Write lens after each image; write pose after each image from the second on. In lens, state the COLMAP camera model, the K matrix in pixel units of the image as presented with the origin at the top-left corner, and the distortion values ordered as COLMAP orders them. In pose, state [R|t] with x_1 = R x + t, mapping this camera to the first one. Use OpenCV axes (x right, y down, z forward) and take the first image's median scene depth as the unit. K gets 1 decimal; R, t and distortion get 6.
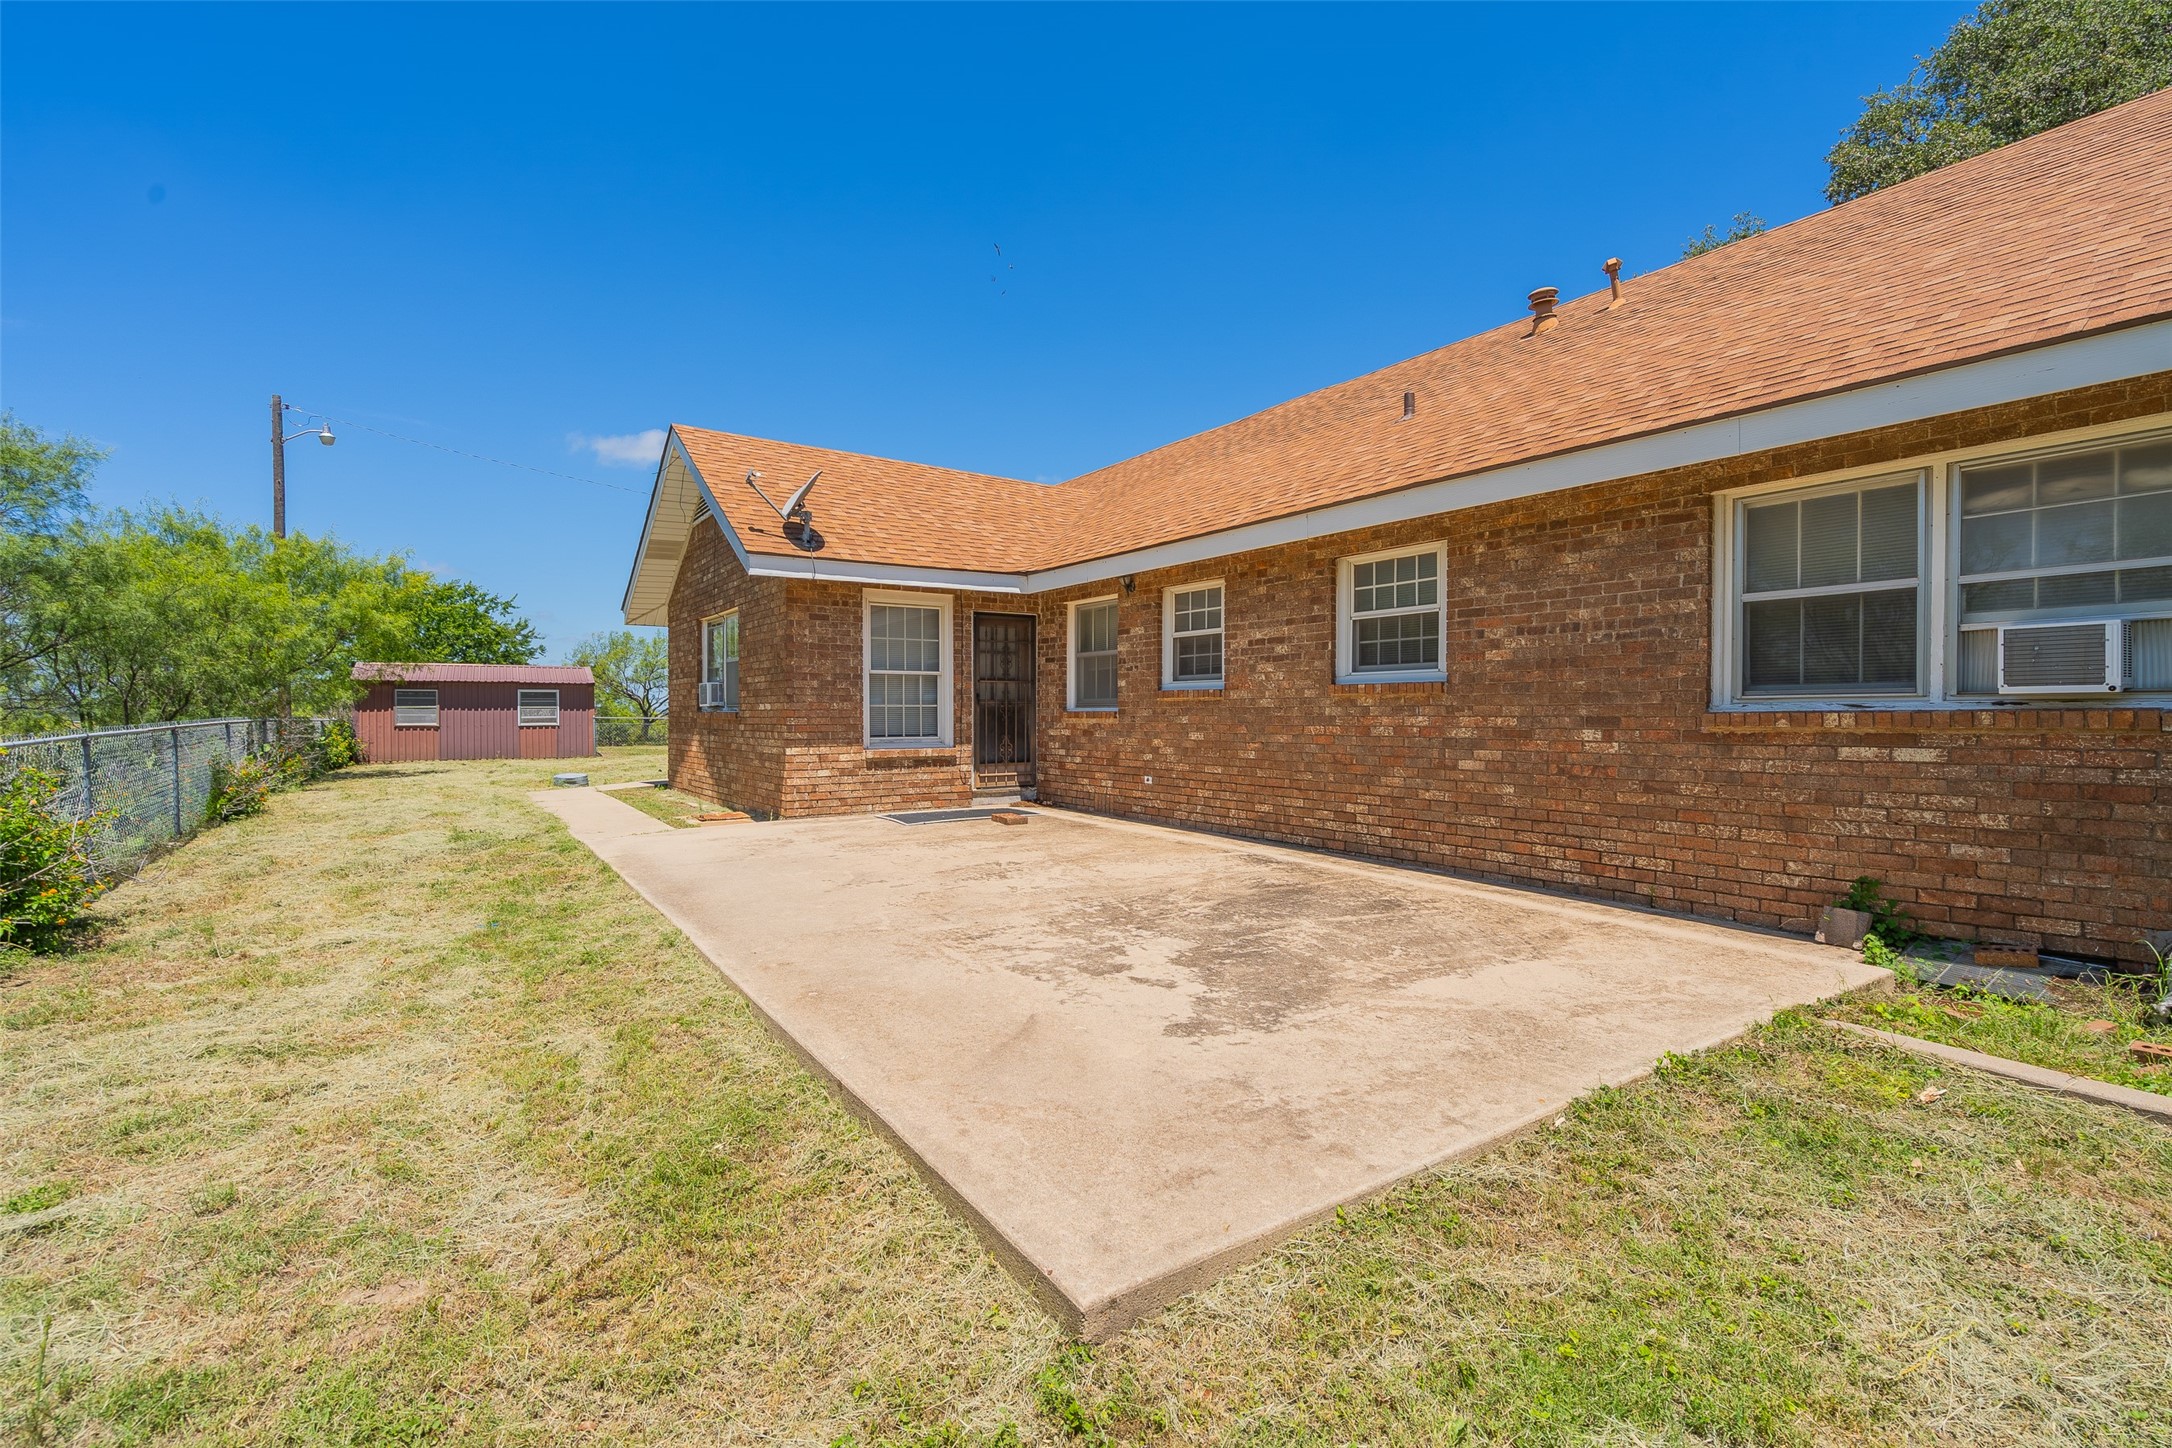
lens RADIAL K [[1007.3, 0, 1087.6], [0, 1007.3, 716.7], [0, 0, 1]] dist [-0.001078, 0.002876]
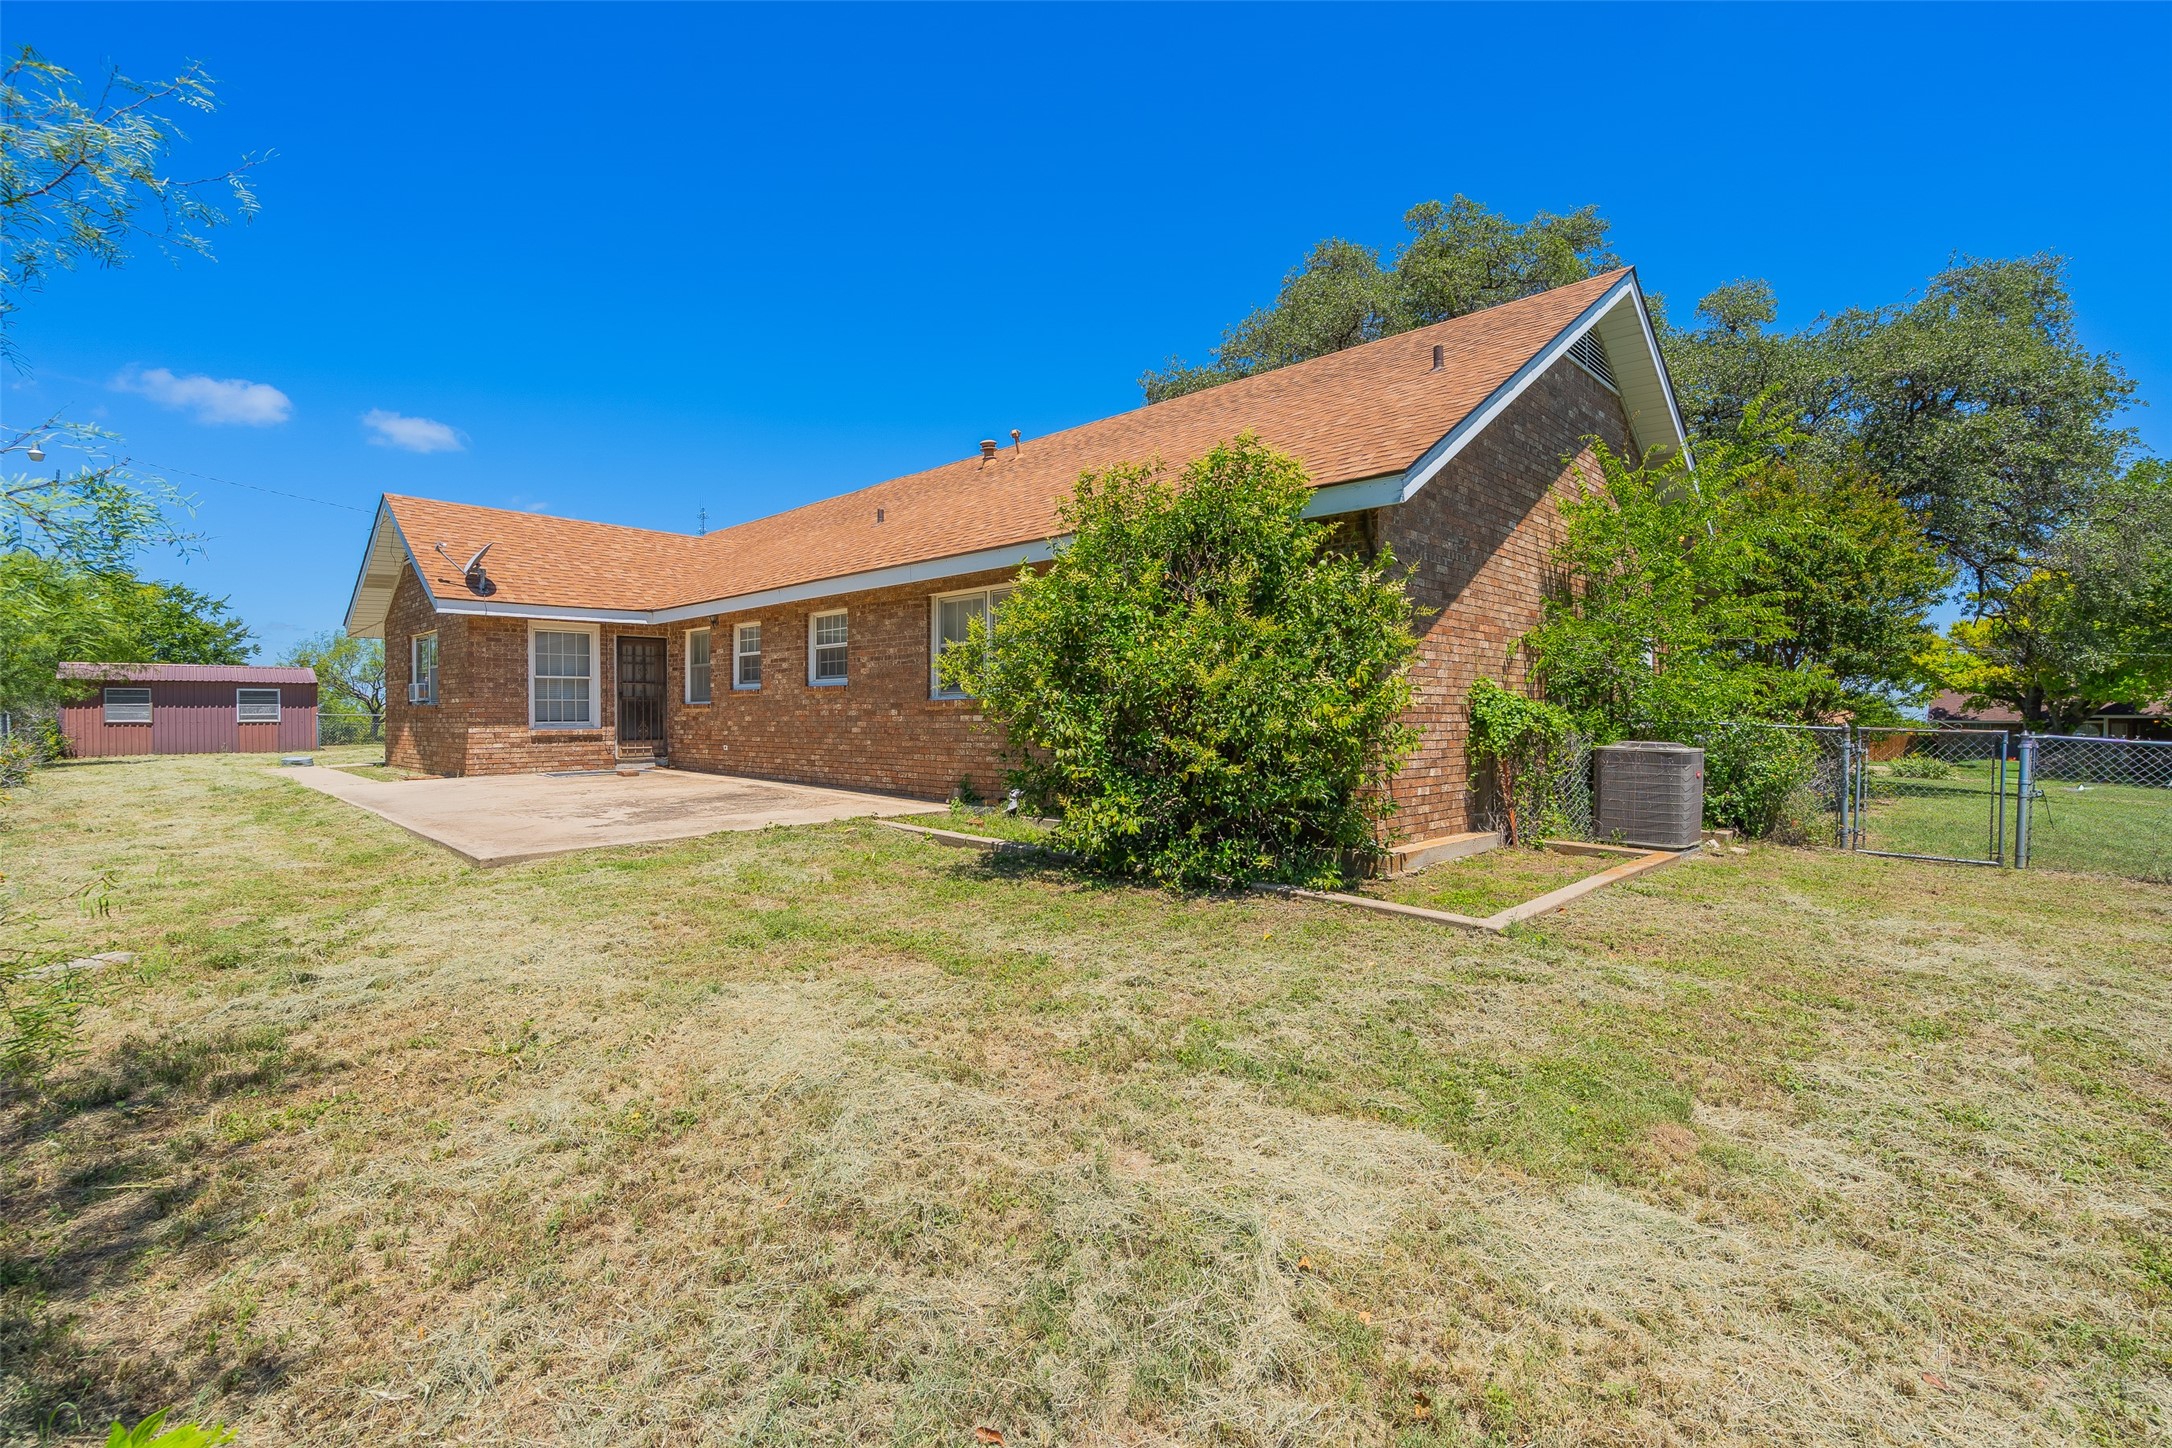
lens RADIAL K [[1007.3, 0, 1089.5], [0, 1007.3, 719.3], [0, 0, 1]] dist [-0.001078, 0.002876]
pose [[0.980036, -0.003301, 0.198792, 0.272256], [0.003071, 0.999994, 0.001467, 0.016934], [-0.198796, -0.000827, 0.980041, -0.570686]]
